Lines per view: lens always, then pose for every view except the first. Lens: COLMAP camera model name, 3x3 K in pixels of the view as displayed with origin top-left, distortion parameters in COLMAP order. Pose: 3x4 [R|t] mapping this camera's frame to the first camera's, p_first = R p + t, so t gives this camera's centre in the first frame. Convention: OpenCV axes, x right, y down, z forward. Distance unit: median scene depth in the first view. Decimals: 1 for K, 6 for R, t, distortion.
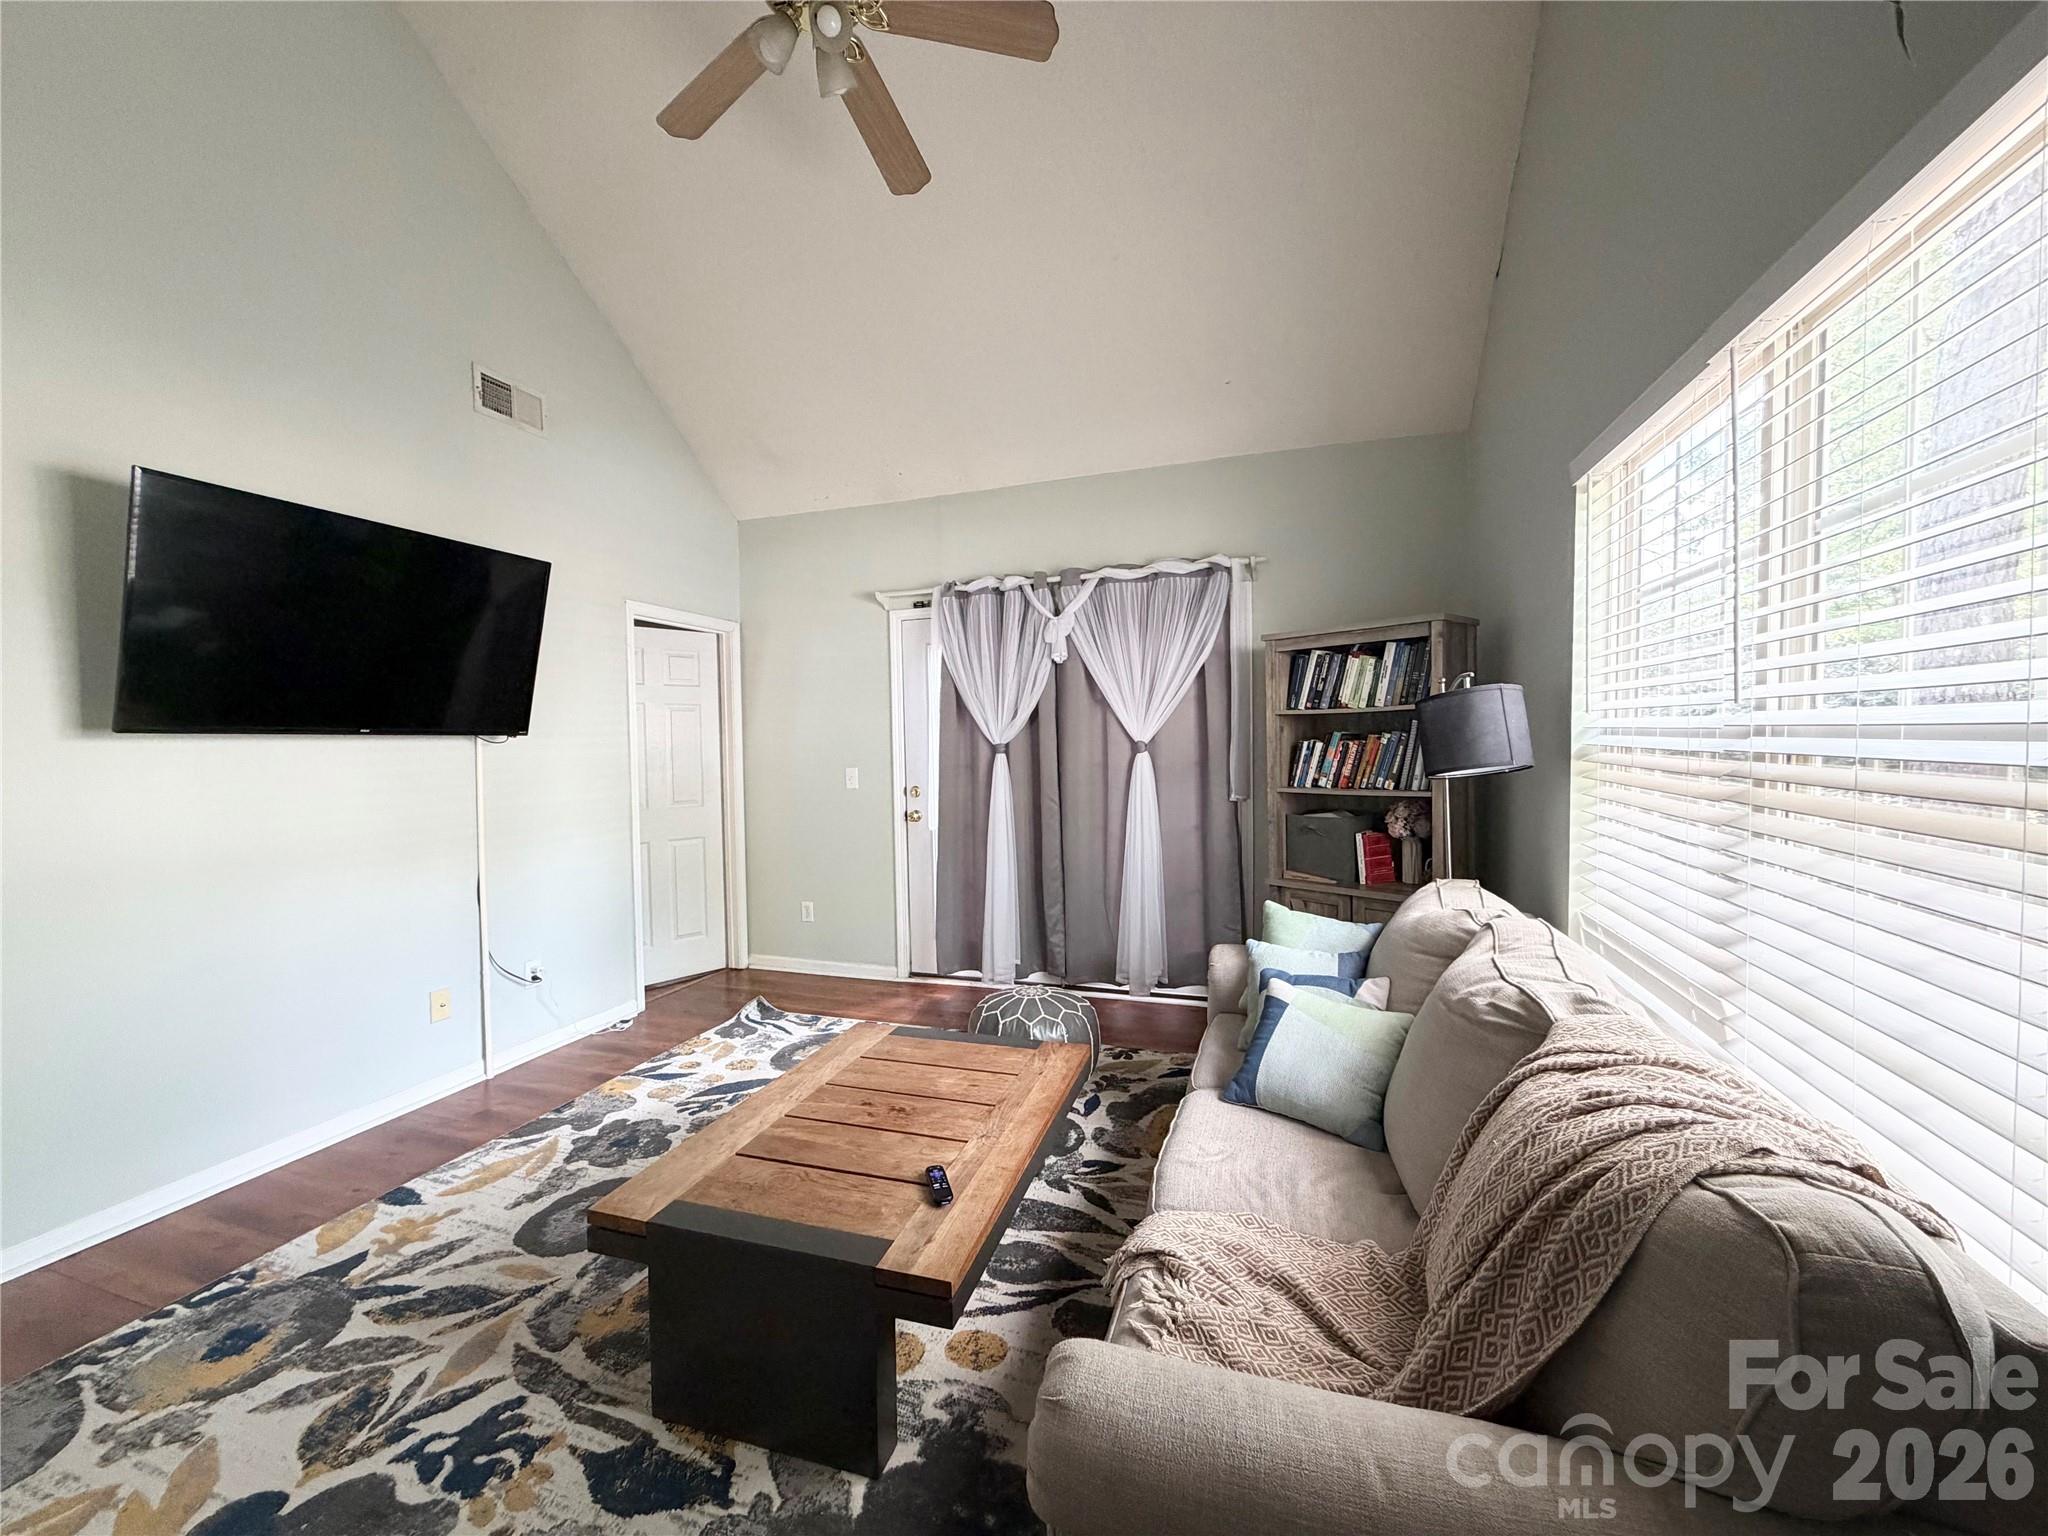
lens RADIAL K [[812.7, 0, 1016.7], [0, 812.7, 770.1], [0, 0, 1]] dist [0.000243, 0.000151]
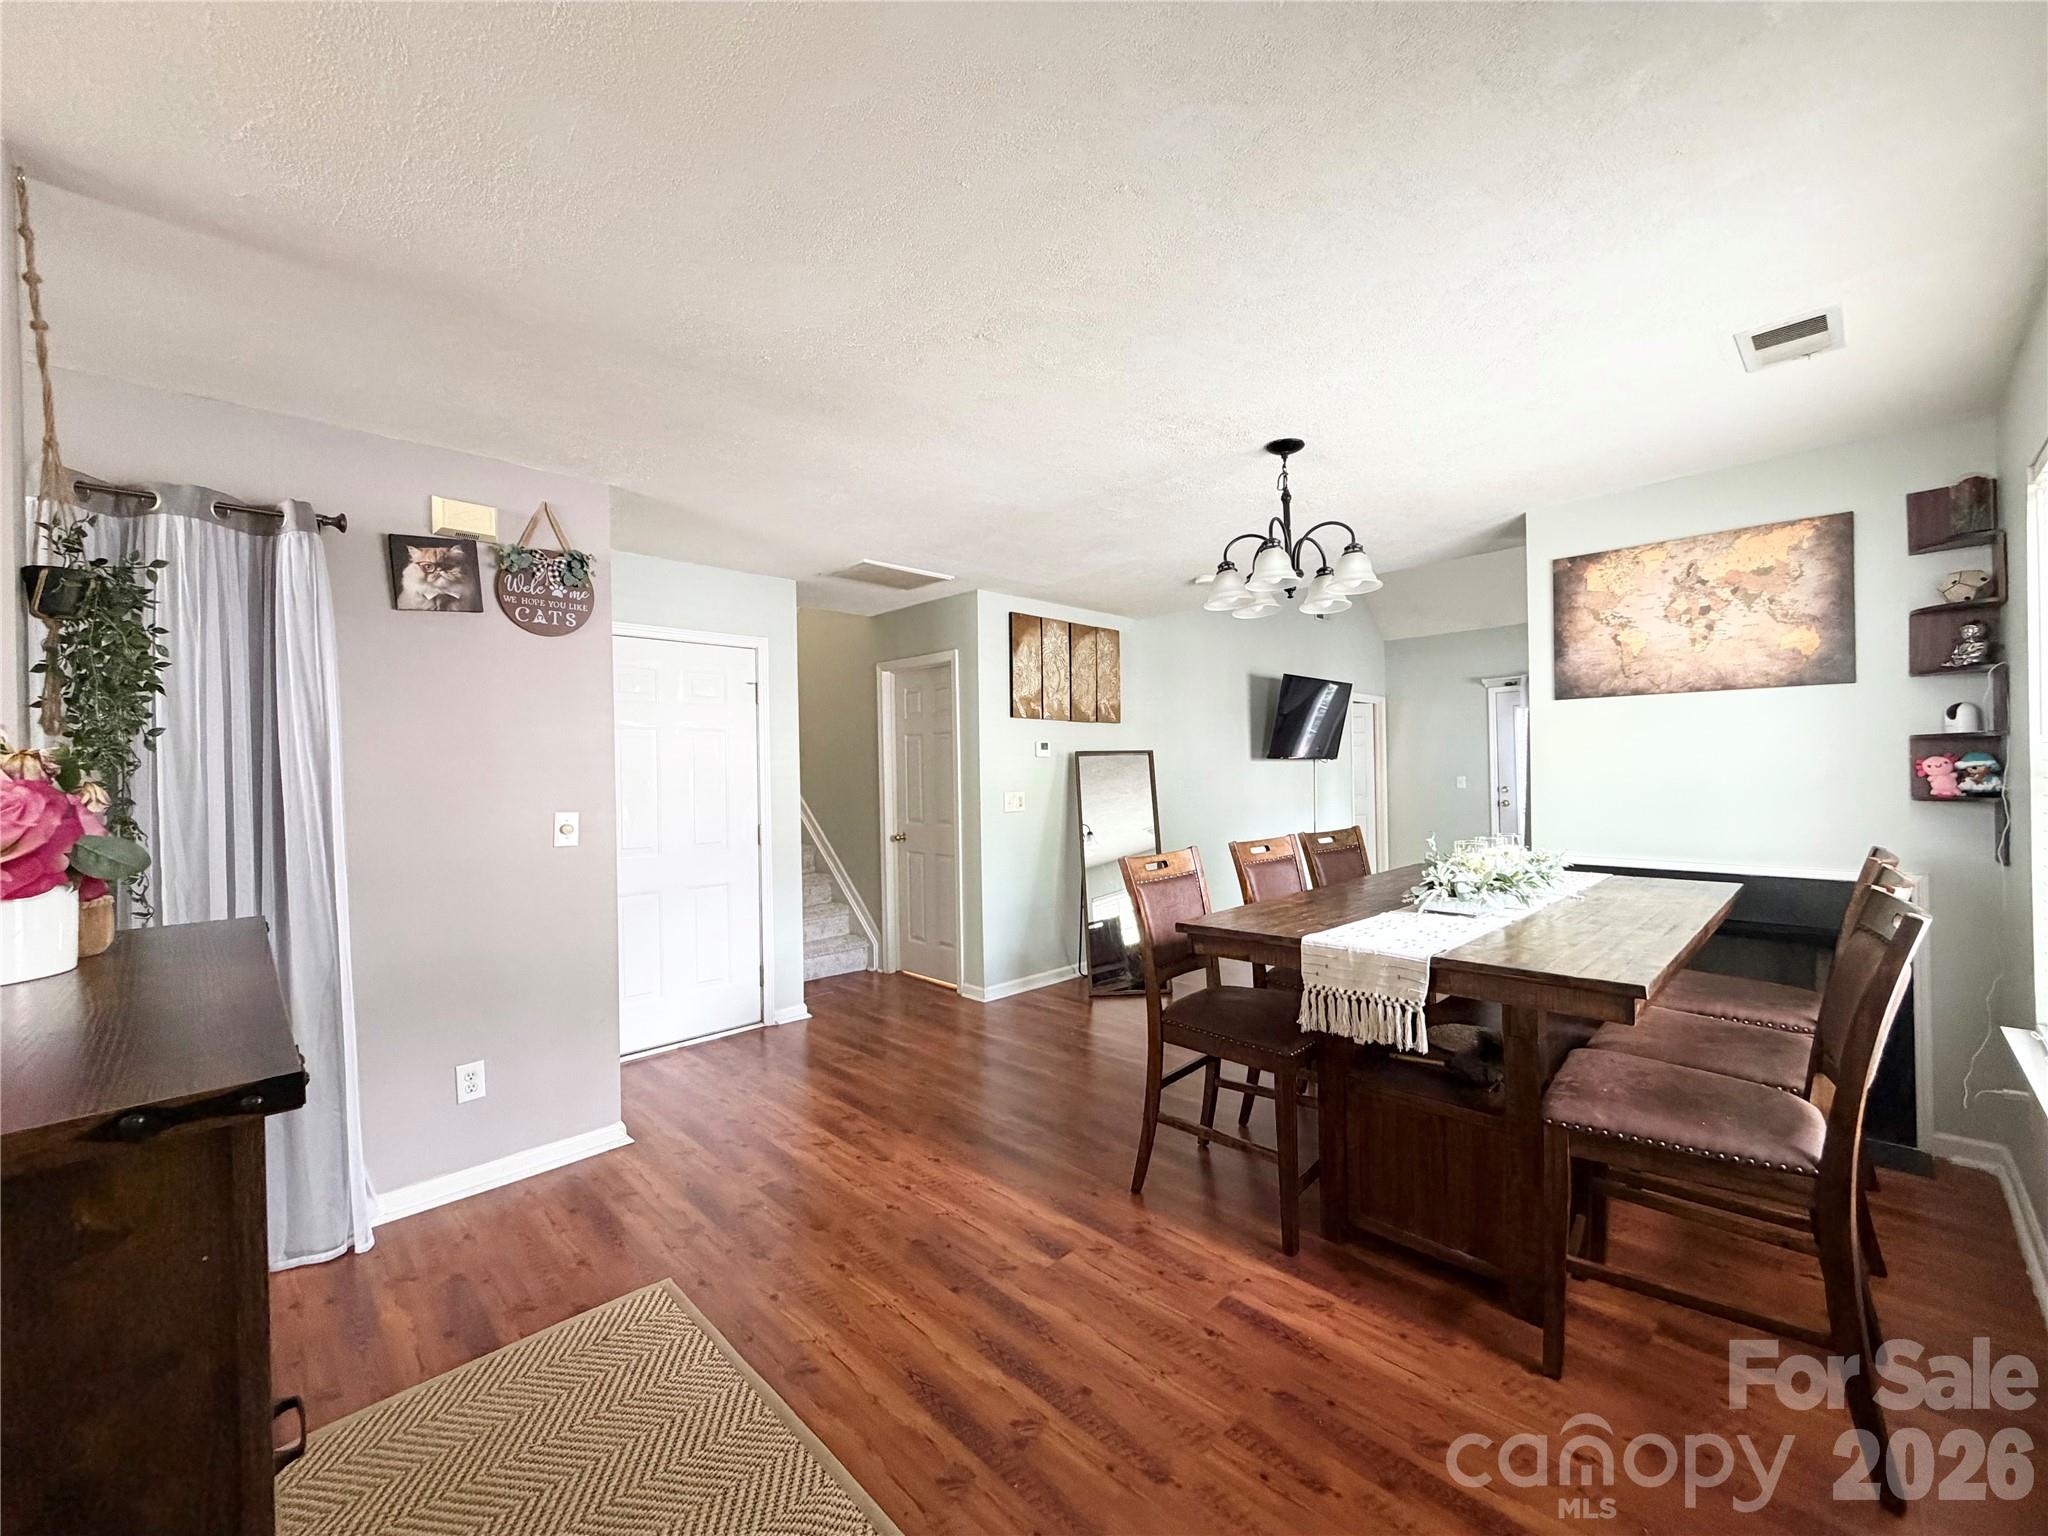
lens RADIAL K [[812.7, 0, 1018.1], [0, 812.7, 771.0], [0, 0, 1]] dist [0.000243, 0.000151]
pose [[0.893166, -0.005448, -0.449693, -0.387208], [-0.009069, 0.999505, -0.030123, 0.068970], [0.449635, 0.030984, 0.892675, -1.473695]]
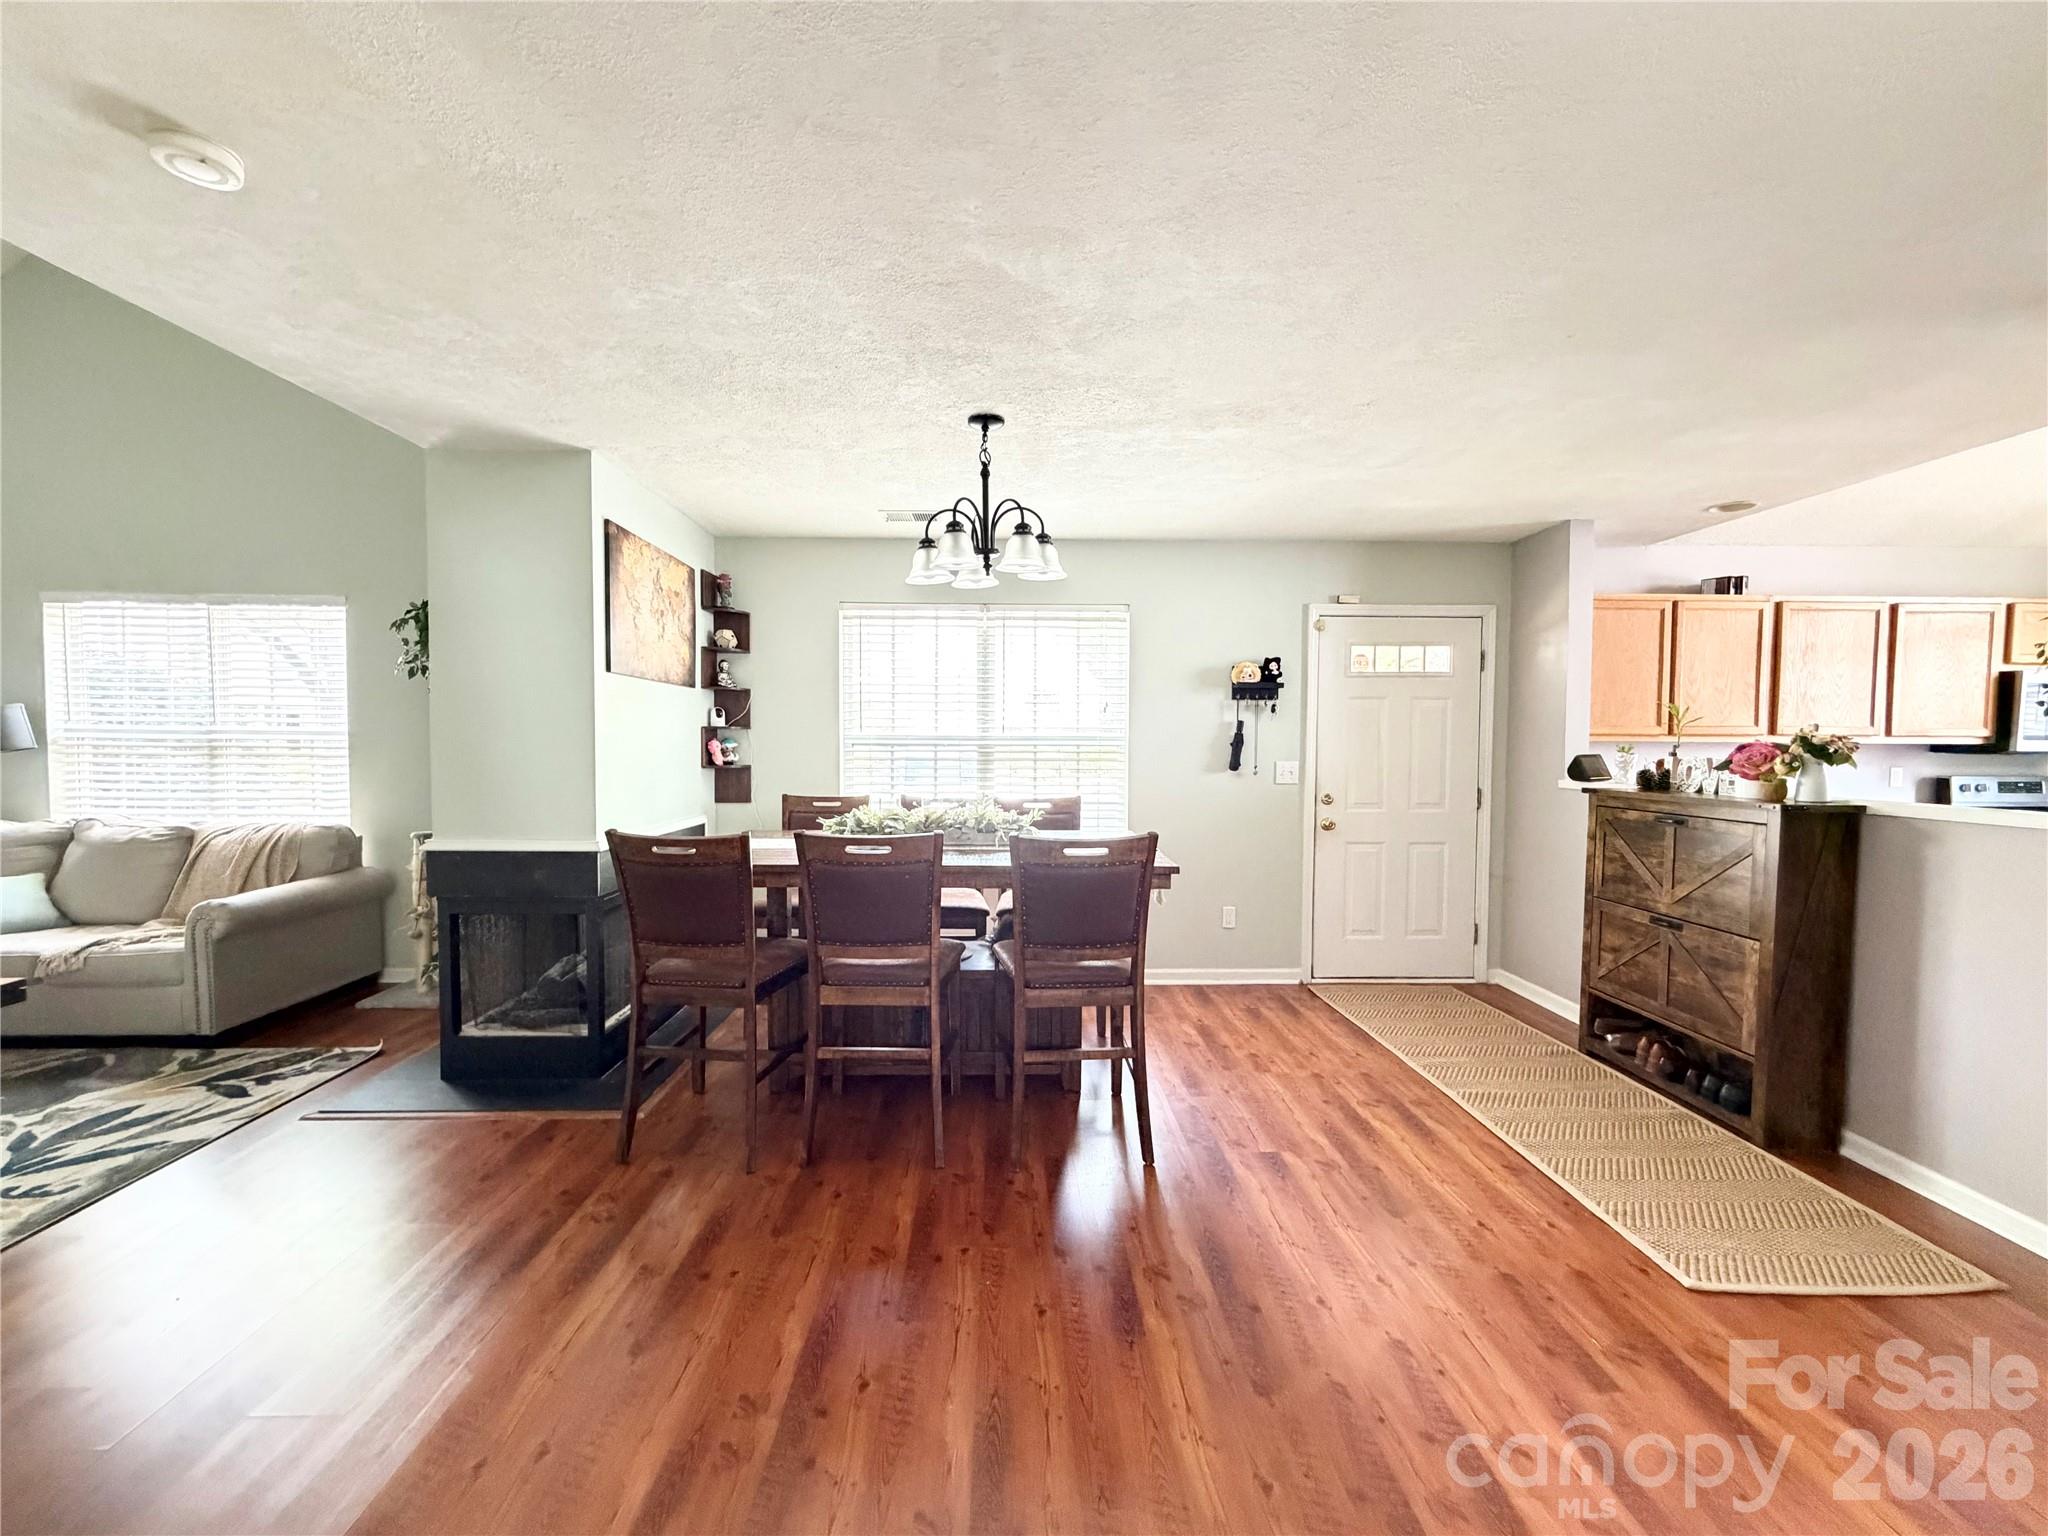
lens RADIAL K [[812.7, 0, 1018.0], [0, 812.7, 770.4], [0, 0, 1]] dist [0.000243, 0.000151]
pose [[-0.345916, -0.024676, 0.937941, -1.325670], [0.034221, 0.998657, 0.038894, 0.035343], [-0.937641, 0.045552, -0.344607, -0.336189]]
